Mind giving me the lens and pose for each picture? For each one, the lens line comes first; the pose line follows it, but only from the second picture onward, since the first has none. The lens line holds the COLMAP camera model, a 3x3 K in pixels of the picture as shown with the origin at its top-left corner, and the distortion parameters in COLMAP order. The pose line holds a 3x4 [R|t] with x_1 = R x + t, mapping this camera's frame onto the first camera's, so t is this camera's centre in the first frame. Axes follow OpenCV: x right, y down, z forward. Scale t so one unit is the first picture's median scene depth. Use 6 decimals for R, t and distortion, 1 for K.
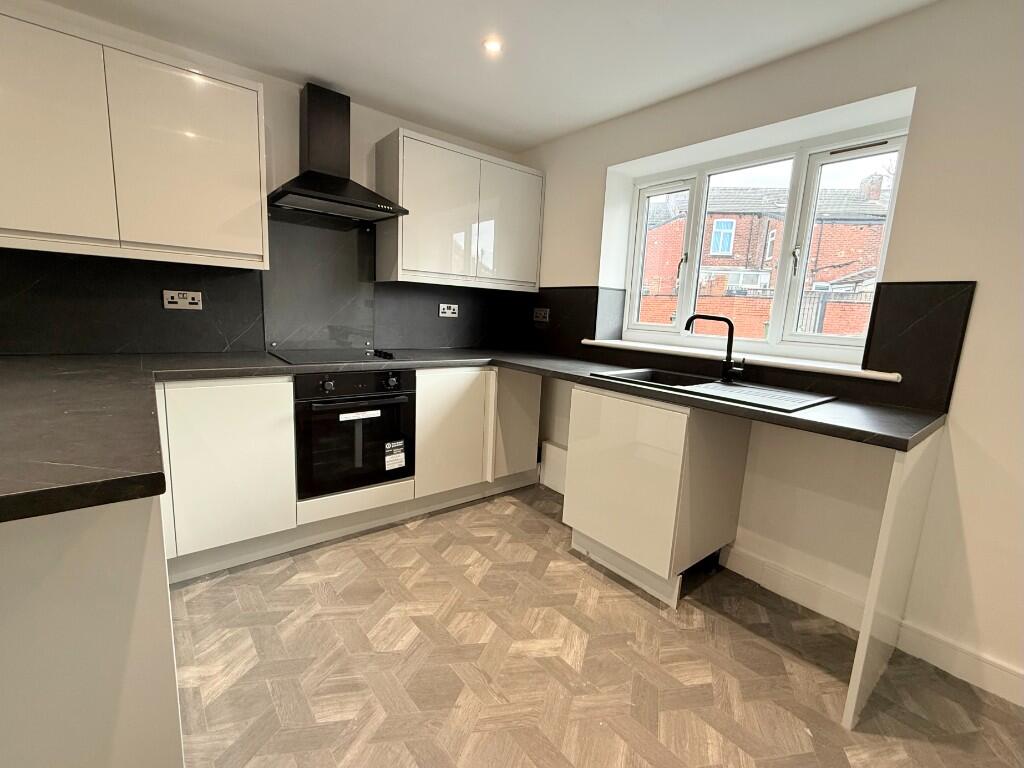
lens RADIAL K [[413.9, 0, 512.0], [0, 413.9, 384.0], [0, 0, 1]] dist [-0.000029, -0.000023]
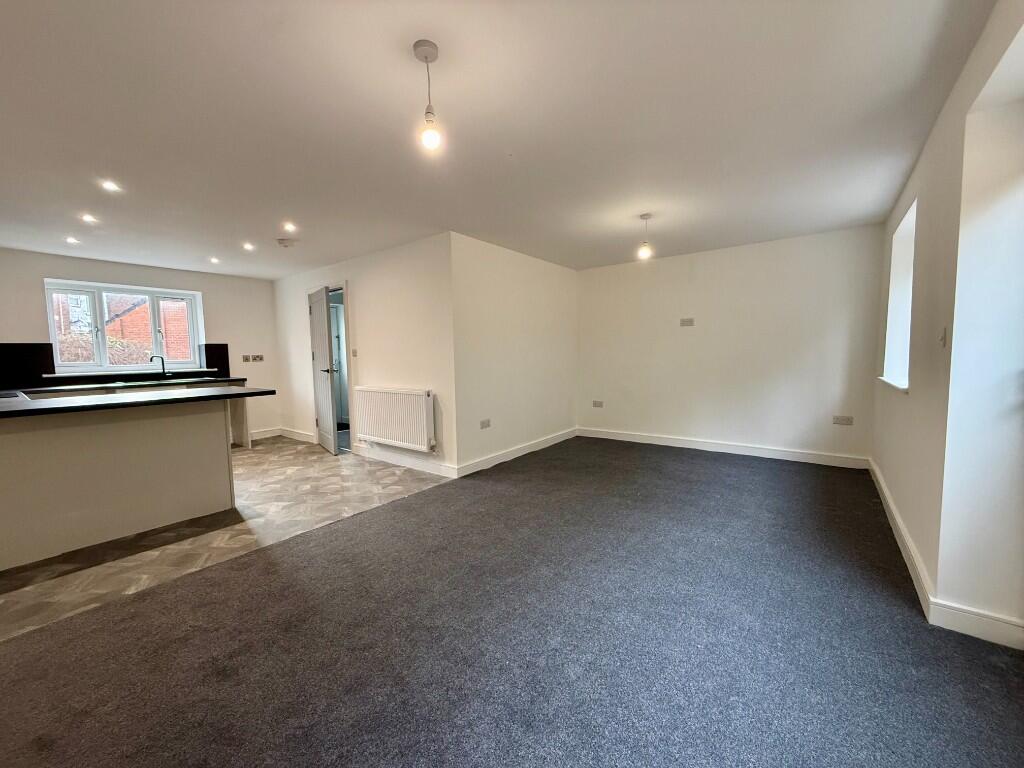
lens RADIAL K [[413.9, 0, 512.0], [0, 413.9, 384.0], [0, 0, 1]] dist [-0.000029, -0.000023]
pose [[-0.219135, -0.122094, 0.968025, -1.576803], [0.171954, 0.971778, 0.161493, -0.070942], [-0.960423, 0.201844, -0.191956, 0.109001]]
